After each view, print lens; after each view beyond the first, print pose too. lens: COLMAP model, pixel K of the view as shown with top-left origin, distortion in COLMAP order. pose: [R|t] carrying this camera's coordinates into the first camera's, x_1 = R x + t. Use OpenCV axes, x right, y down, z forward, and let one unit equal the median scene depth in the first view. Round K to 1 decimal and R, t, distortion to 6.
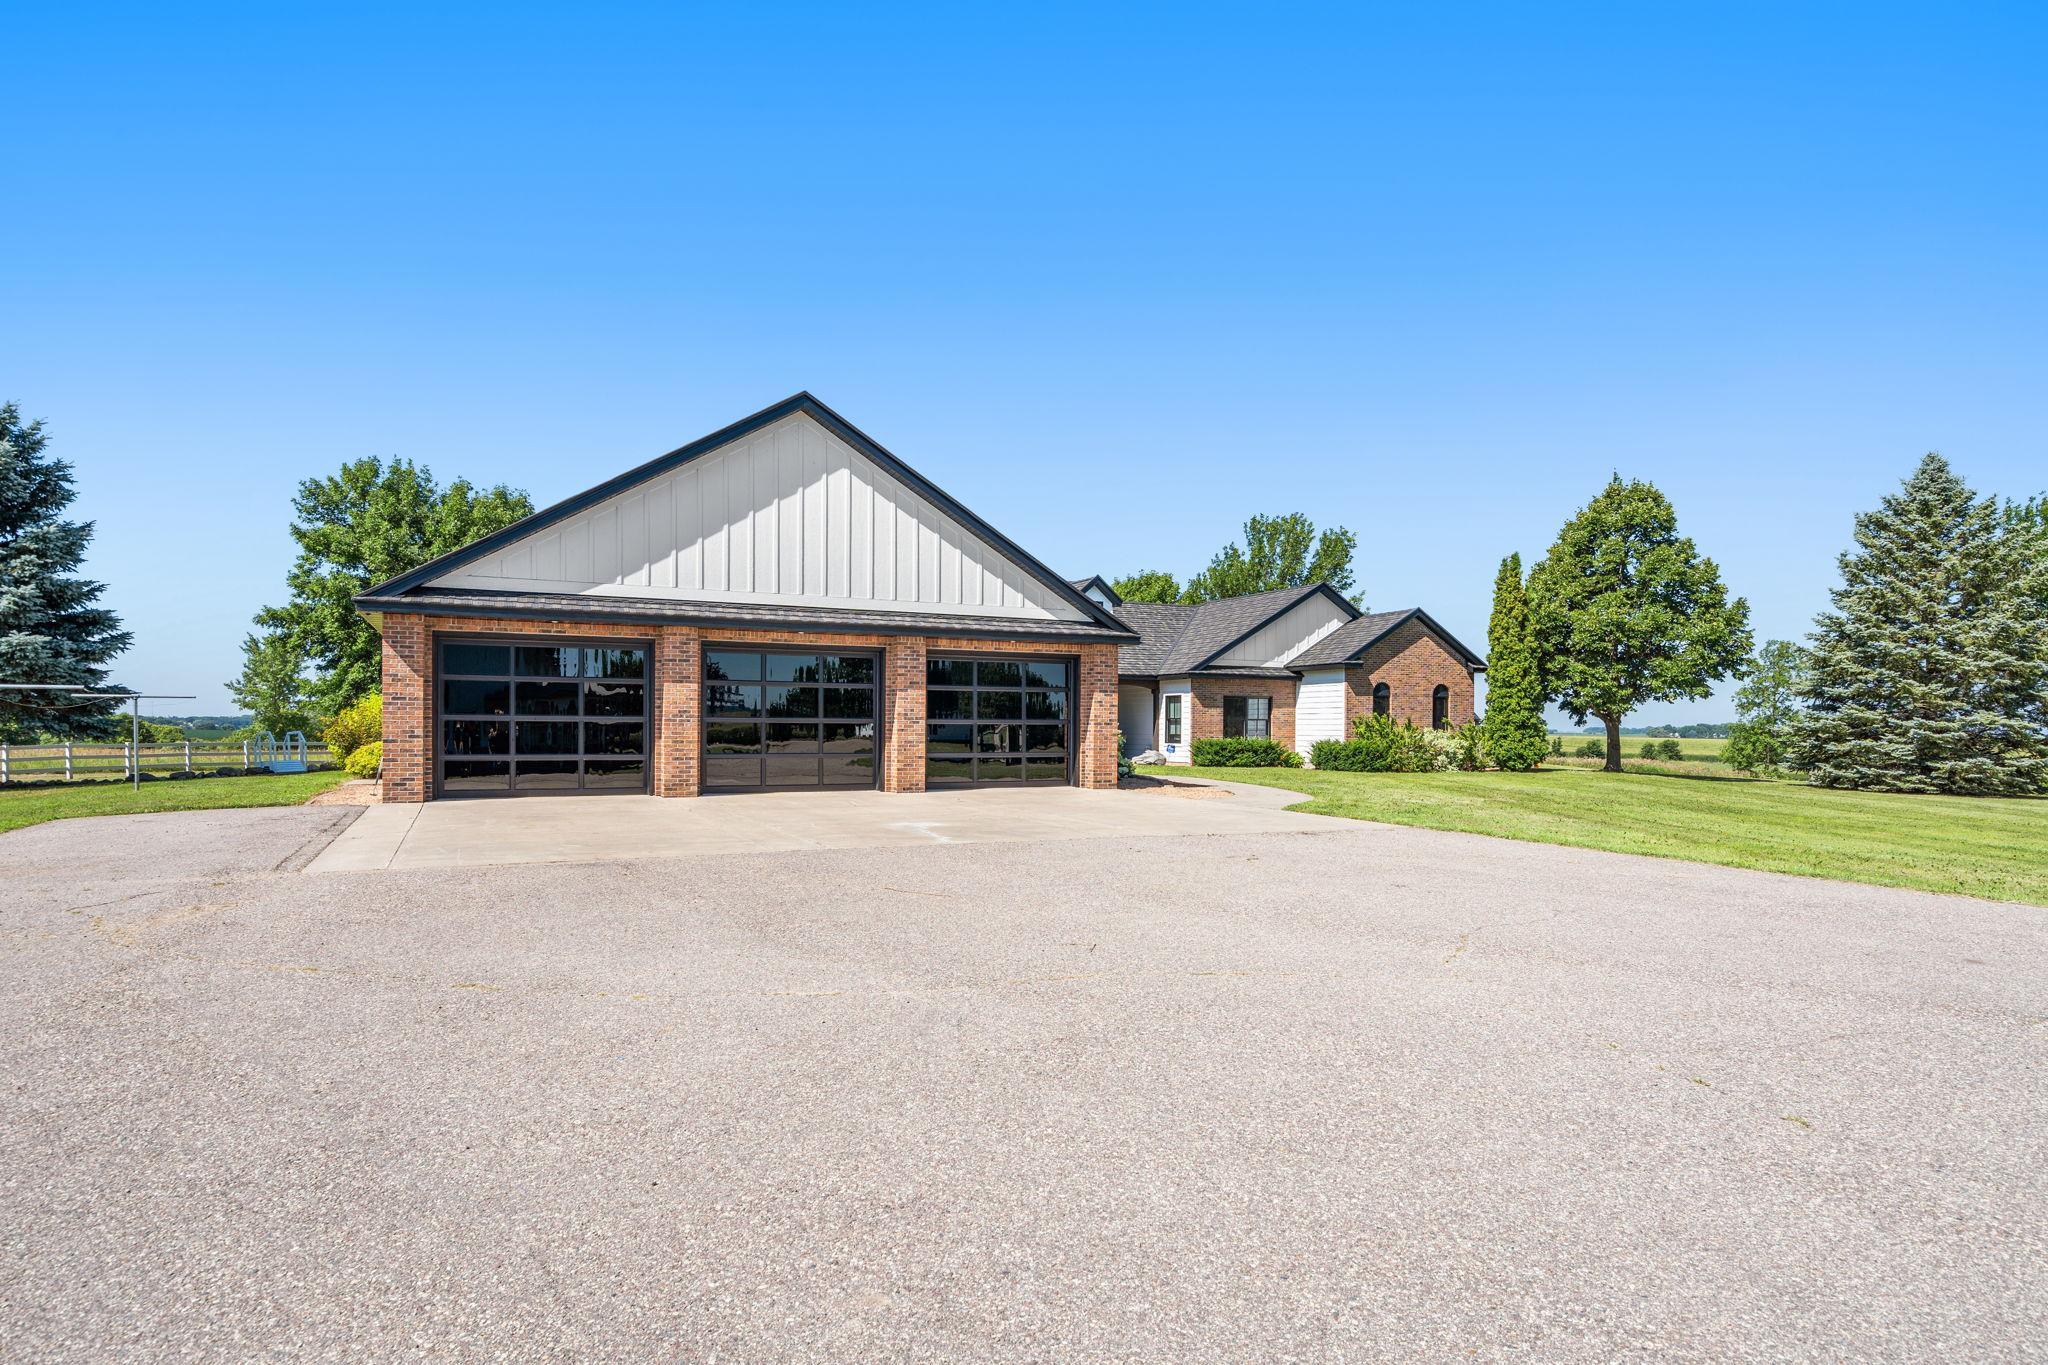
lens RADIAL K [[1479.4, 0, 1023.7], [0, 1479.4, 686.9], [0, 0, 1]] dist [0.001625, 0.000283]
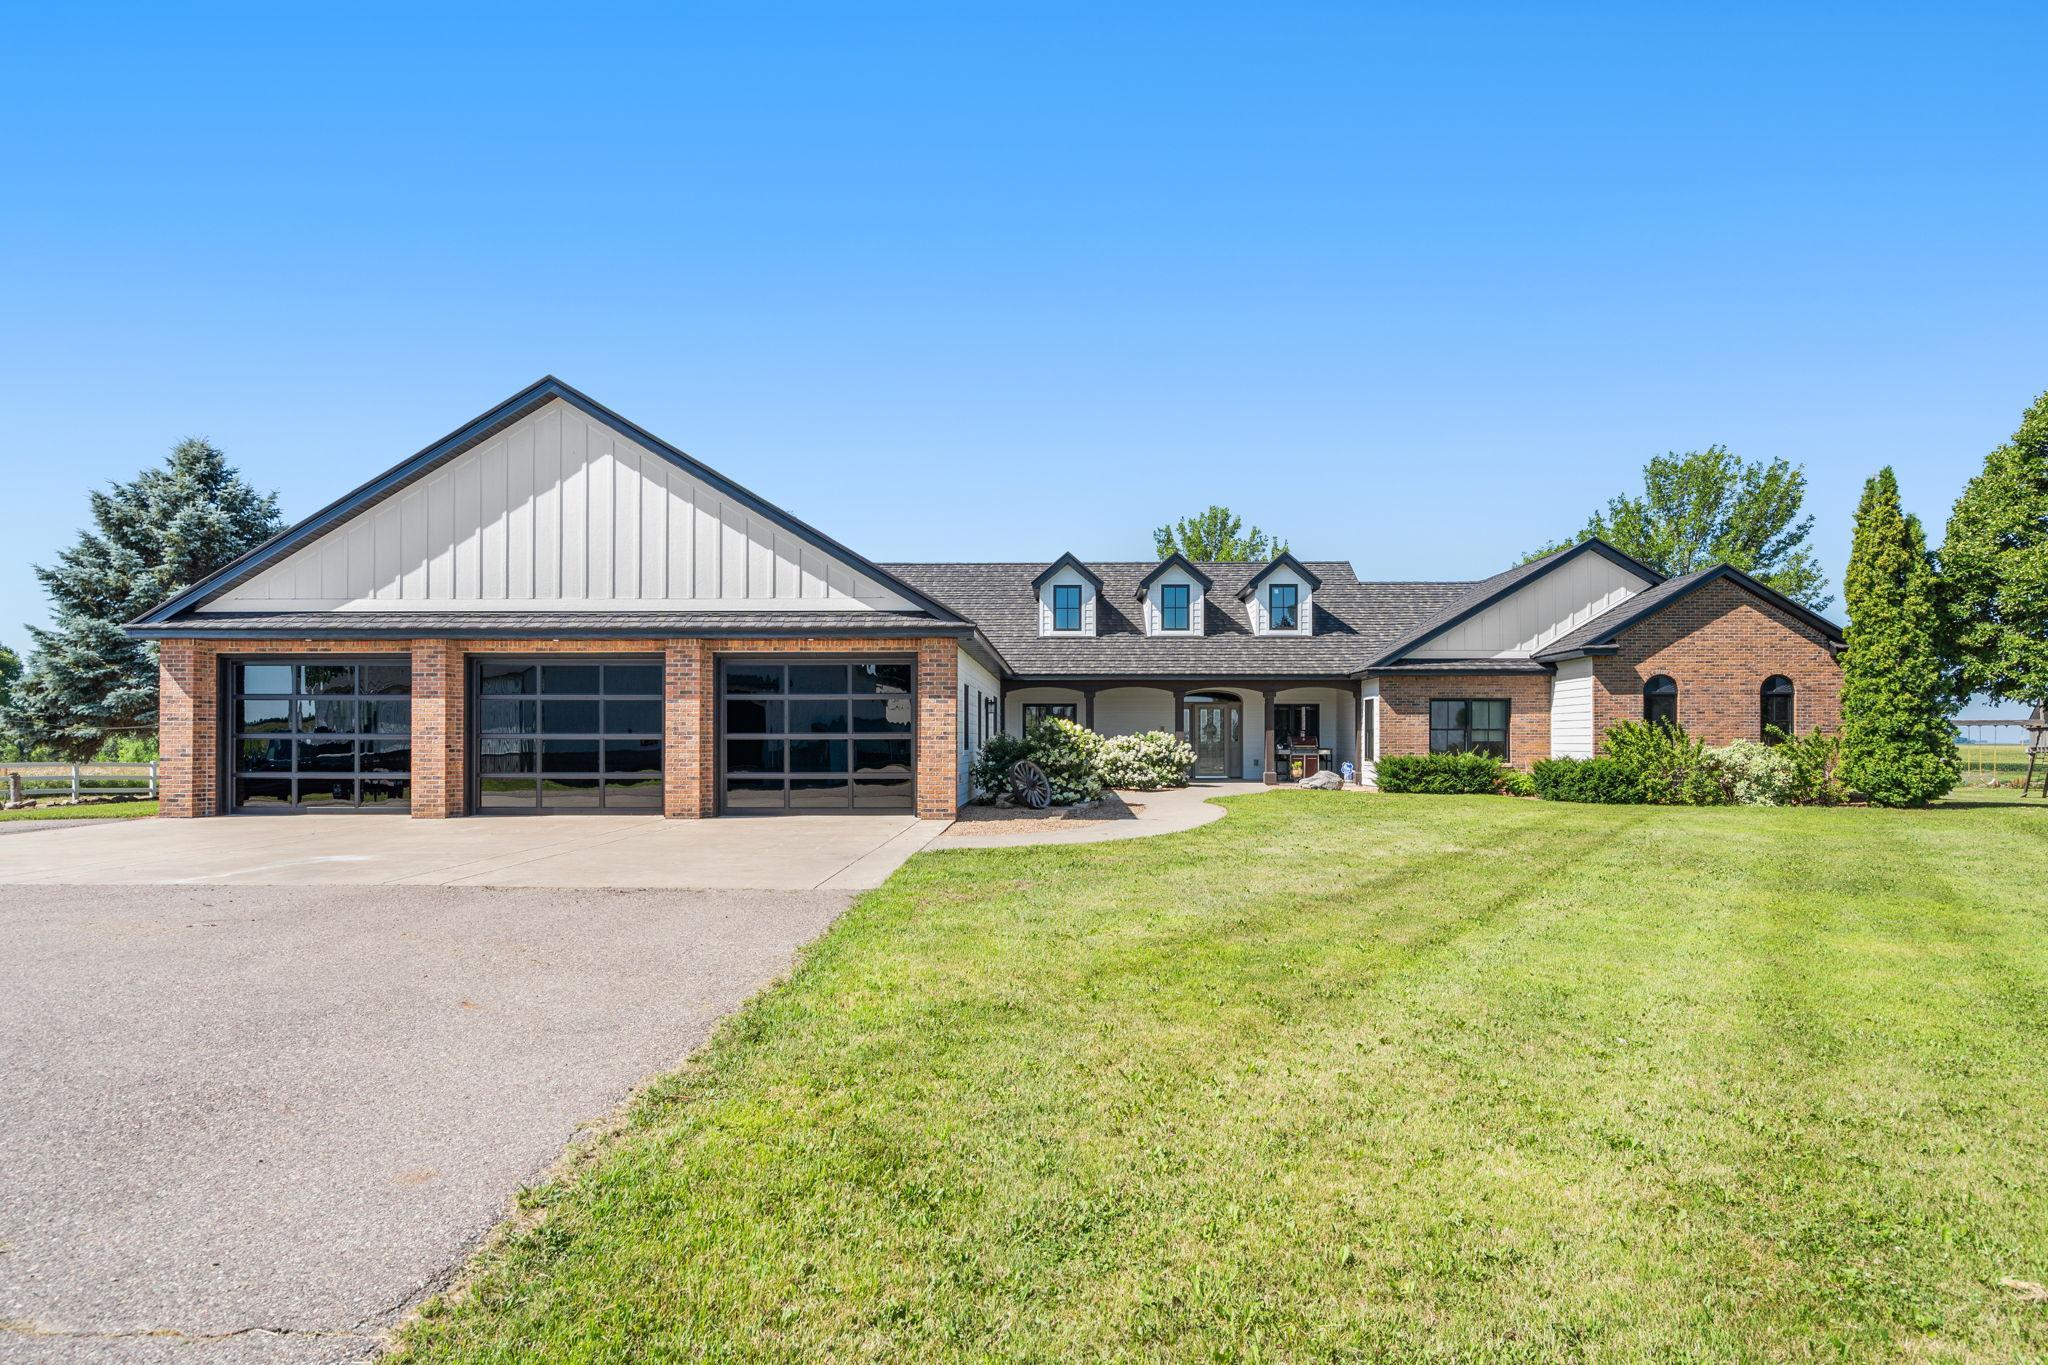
lens RADIAL K [[1479.4, 0, 1023.7], [0, 1479.4, 686.9], [0, 0, 1]] dist [0.001625, 0.000283]
pose [[0.832415, -0.025926, -0.553546, 0.383901], [0.020107, 0.999660, -0.016582, 0.008375], [0.553788, 0.002673, 0.832654, 0.262397]]
